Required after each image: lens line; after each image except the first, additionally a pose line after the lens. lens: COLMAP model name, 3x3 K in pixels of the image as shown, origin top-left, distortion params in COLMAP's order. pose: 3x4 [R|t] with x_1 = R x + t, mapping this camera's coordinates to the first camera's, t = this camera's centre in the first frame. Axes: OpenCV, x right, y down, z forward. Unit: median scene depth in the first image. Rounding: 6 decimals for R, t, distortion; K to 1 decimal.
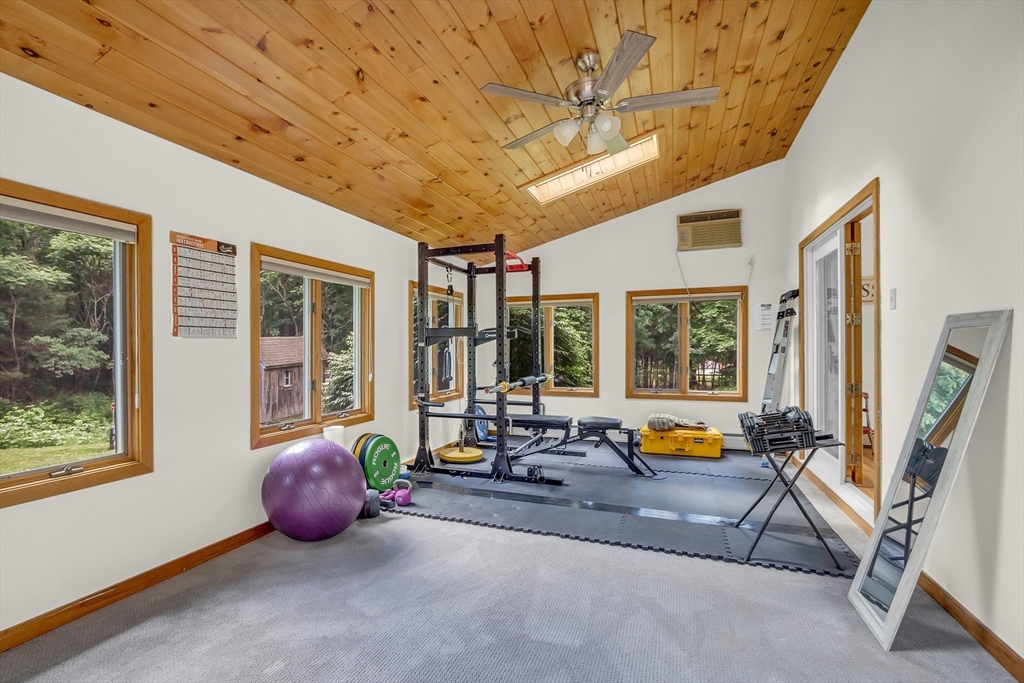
lens RADIAL K [[470.0, 0, 483.3], [0, 470.0, 344.8], [0, 0, 1]] dist [-0.011322, 0.001013]
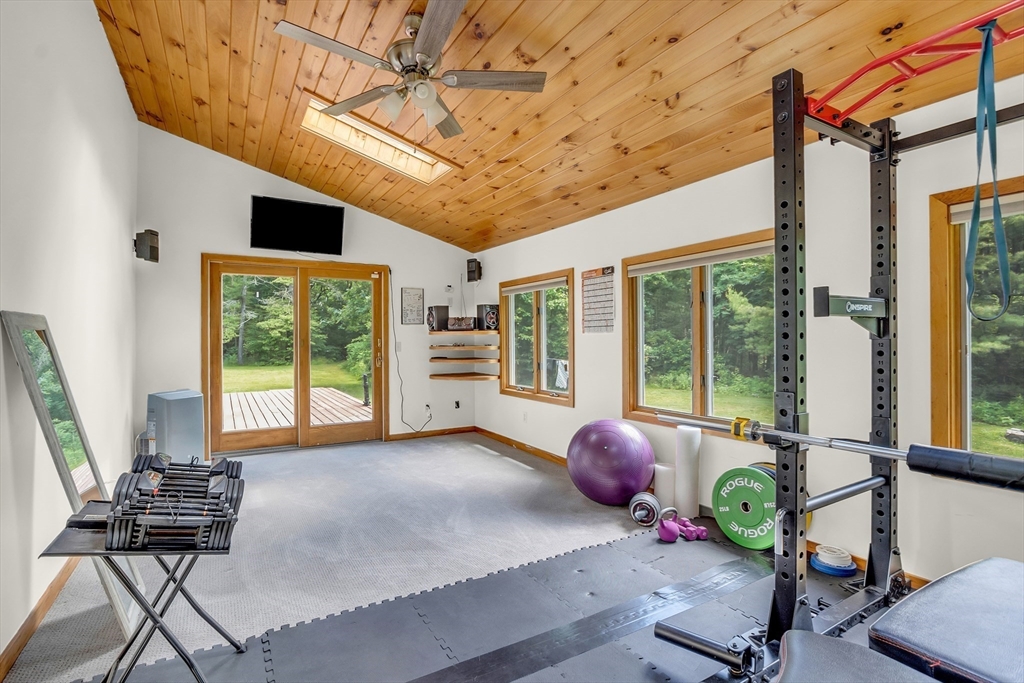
lens RADIAL K [[474.9, 0, 479.0], [0, 474.9, 341.8], [0, 0, 1]] dist [-0.009979, 0.000463]
pose [[-0.629342, 0.003282, -0.777122, 0.824114], [0.003144, 0.999994, 0.001677, 0.007824], [0.777122, -0.001388, -0.629348, 1.604599]]
